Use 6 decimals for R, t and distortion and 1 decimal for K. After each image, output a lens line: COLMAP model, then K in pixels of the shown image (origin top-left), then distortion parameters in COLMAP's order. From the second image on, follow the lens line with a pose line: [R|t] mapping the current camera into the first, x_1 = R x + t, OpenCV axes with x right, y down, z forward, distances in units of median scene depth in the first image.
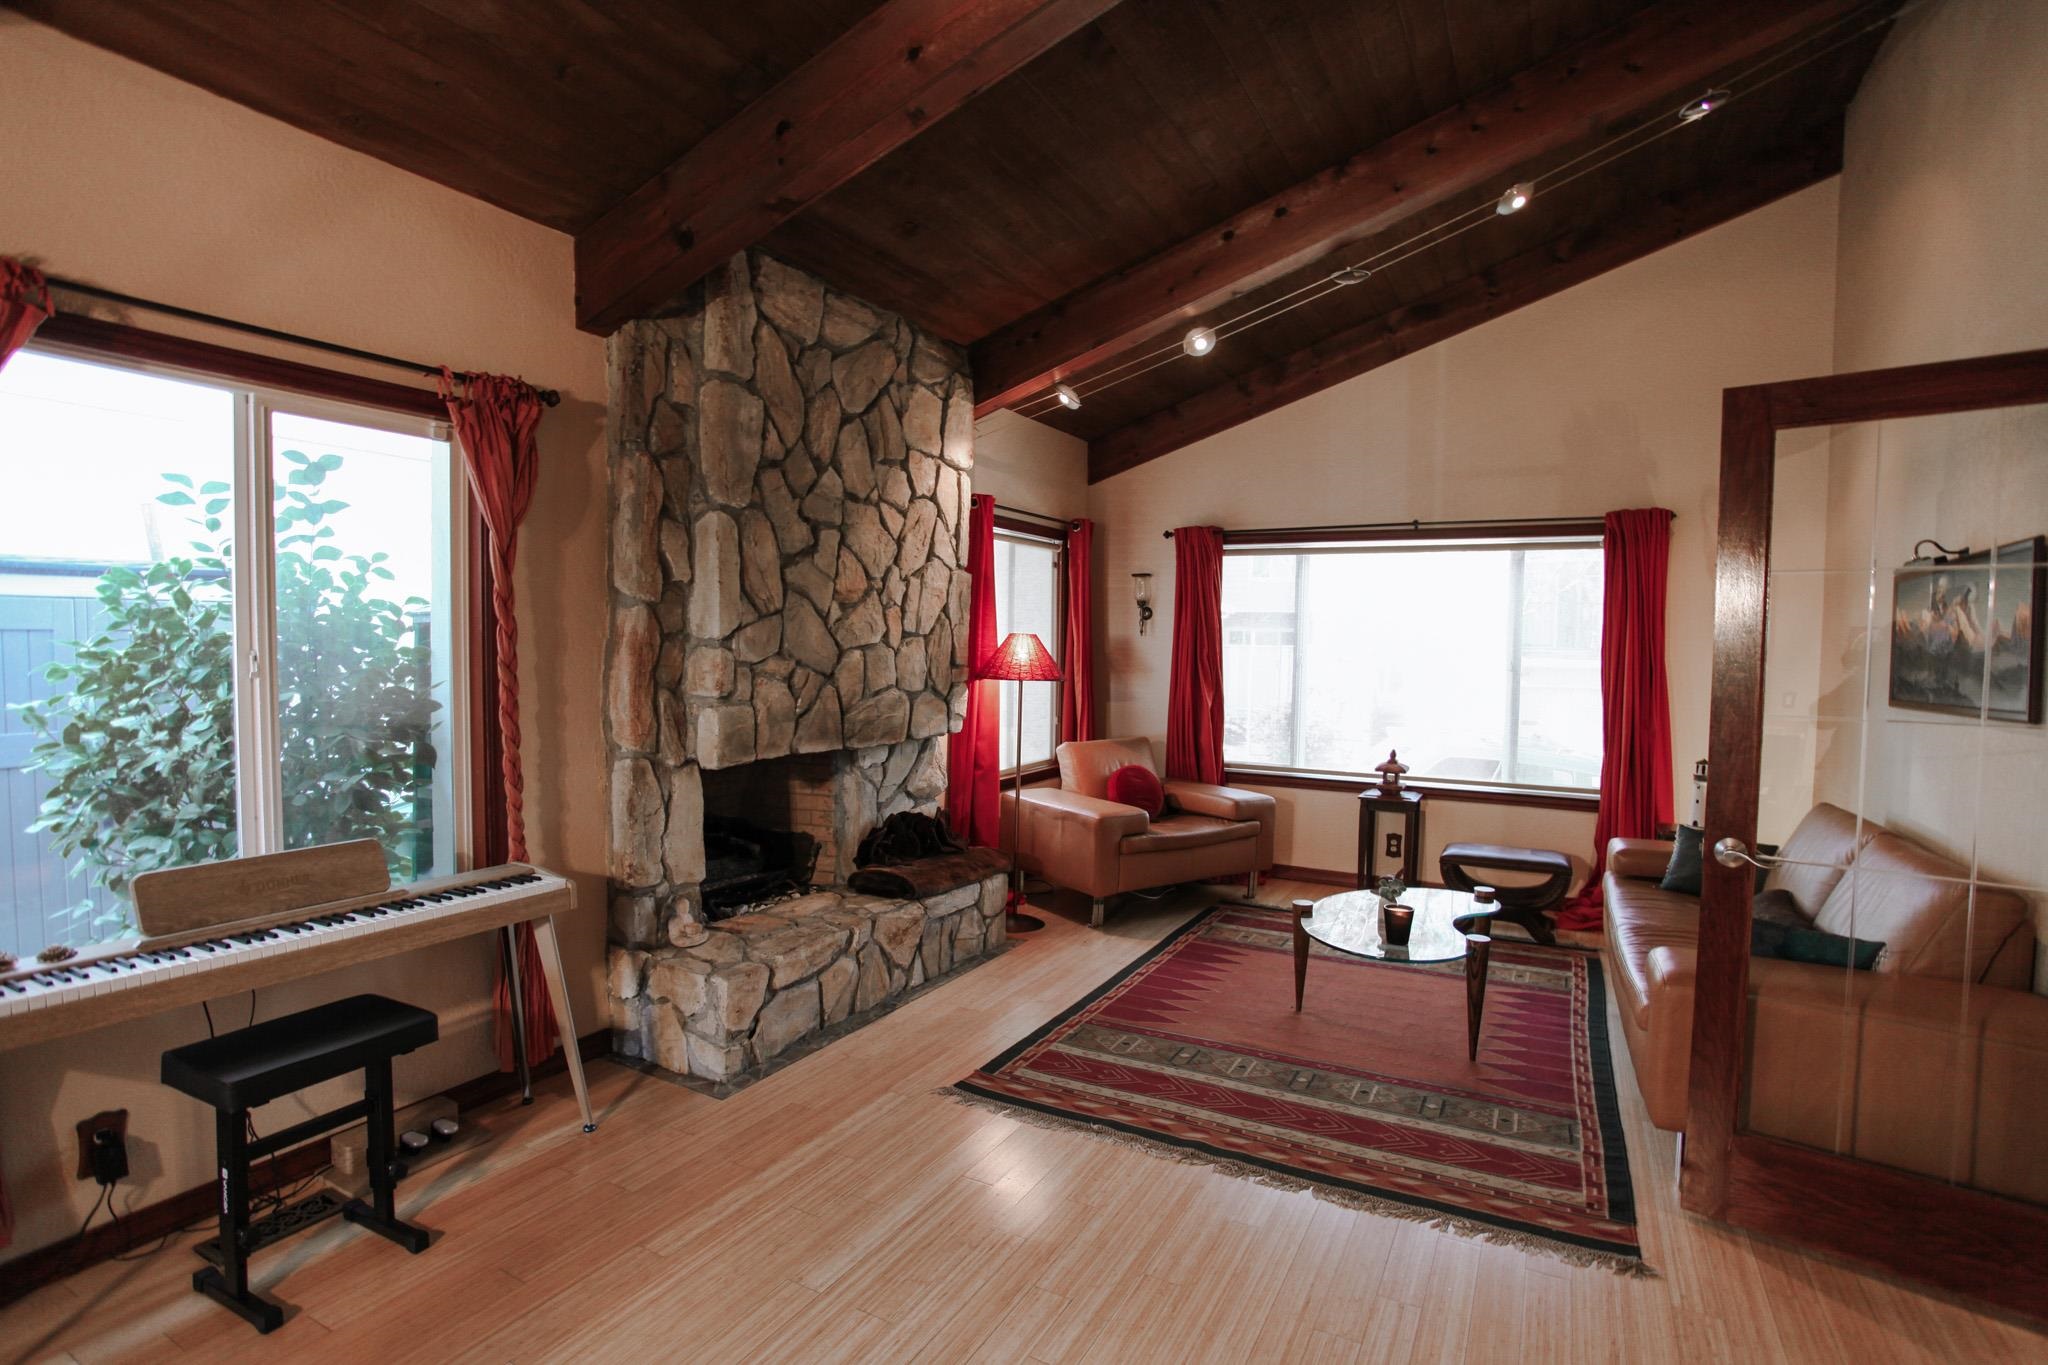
lens RADIAL K [[1005.6, 0, 1038.2], [0, 1005.6, 690.1], [0, 0, 1]] dist [-0.061673, 0.022771]
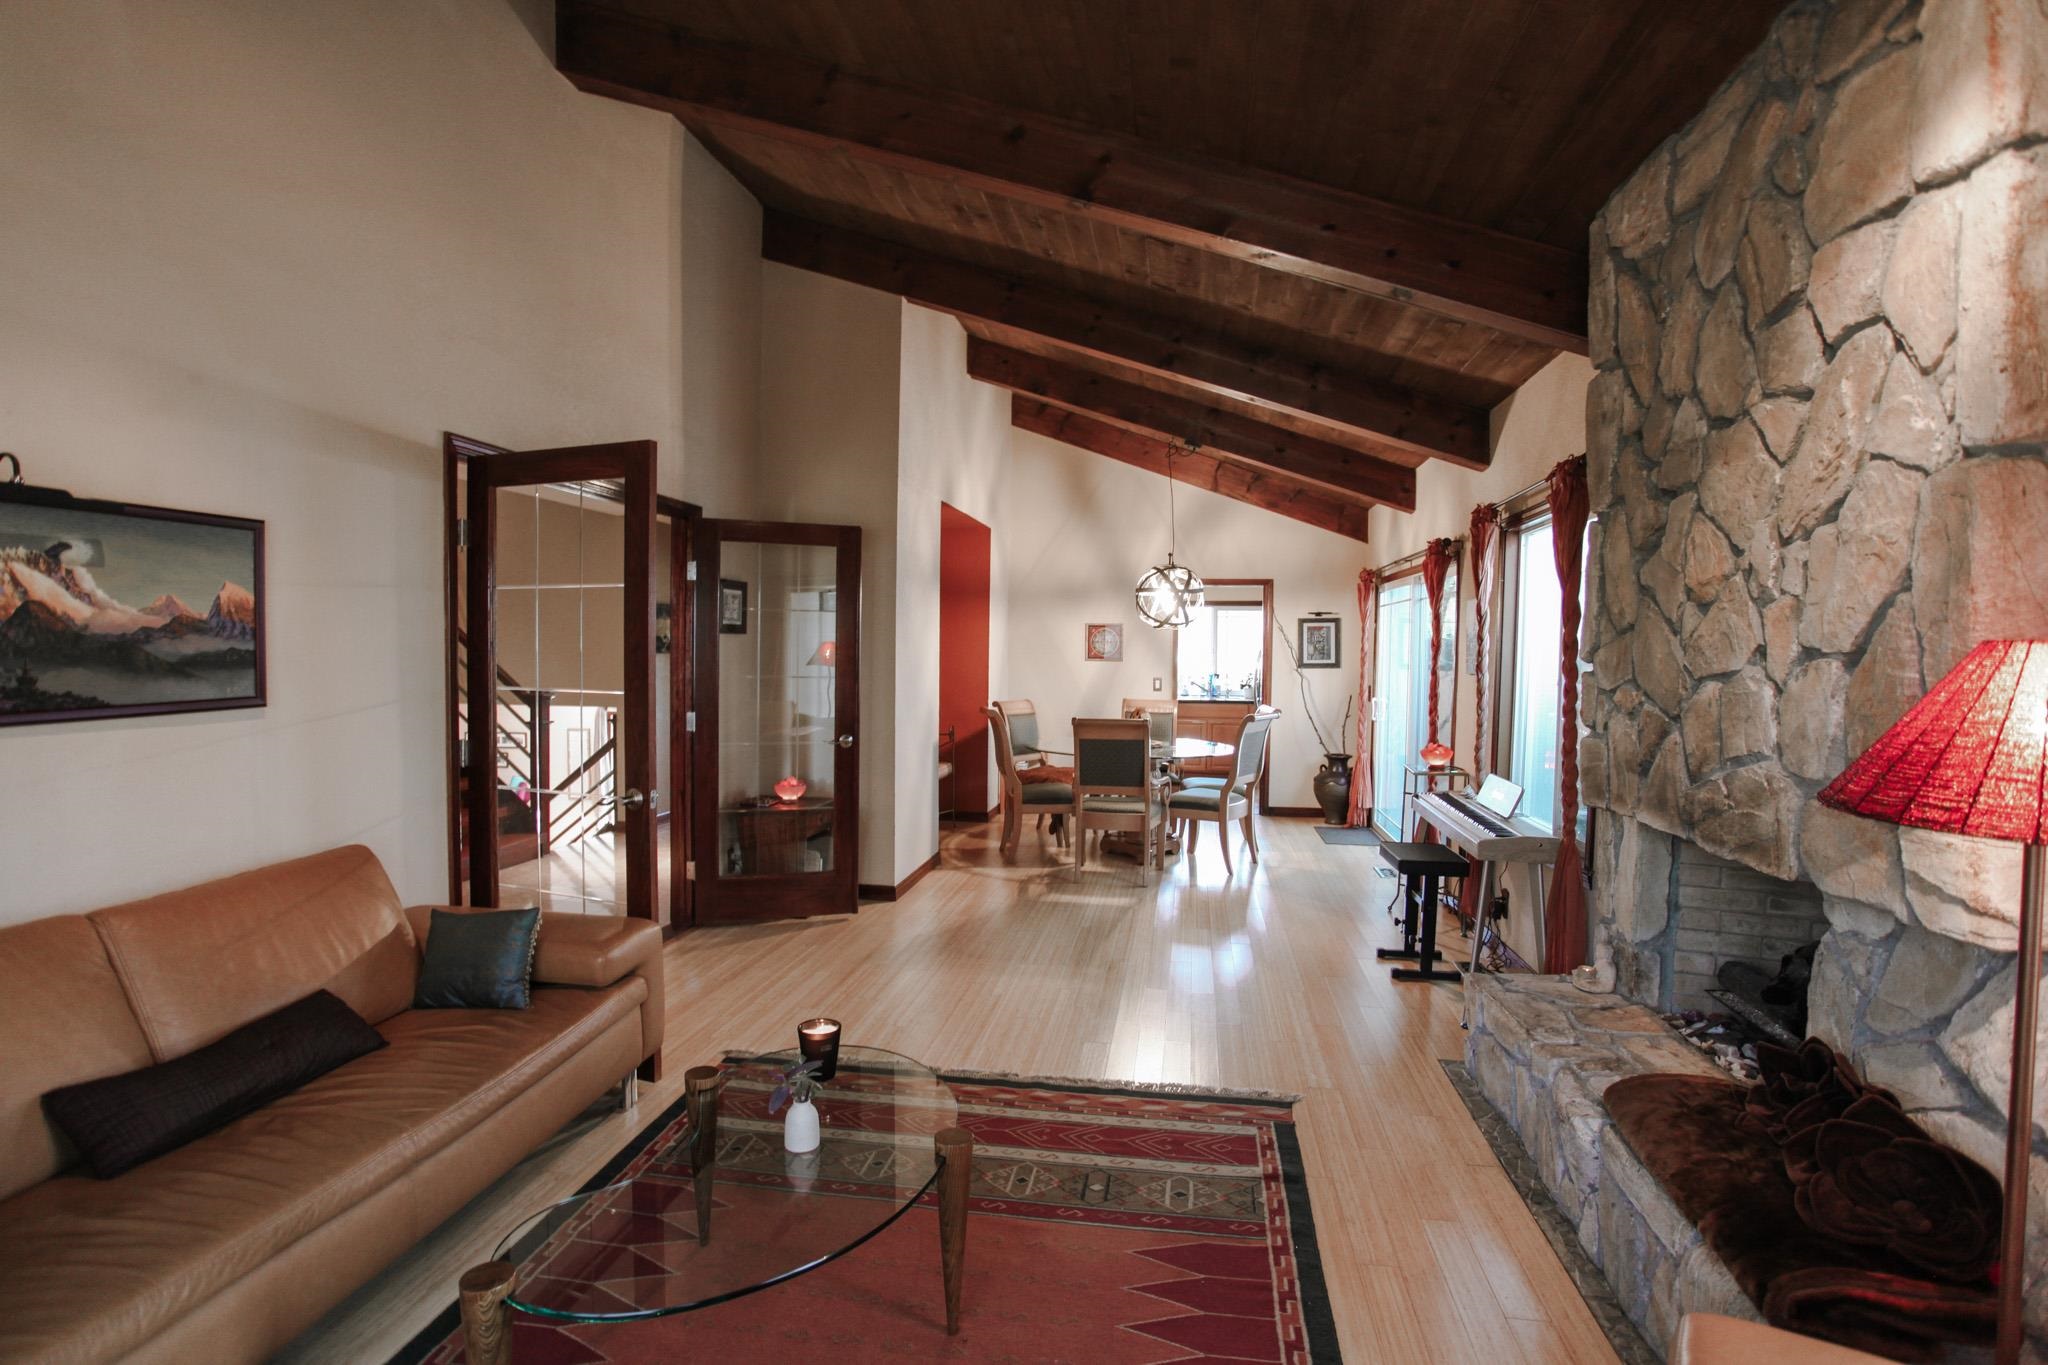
lens RADIAL K [[1005.6, 0, 1028.7], [0, 1005.6, 679.0], [0, 0, 1]] dist [-0.061673, 0.022771]
pose [[-0.945842, -0.014813, -0.324291, 0.474345], [-0.041186, 0.996362, 0.074614, -0.083835], [0.322005, 0.083929, -0.943010, 1.758771]]
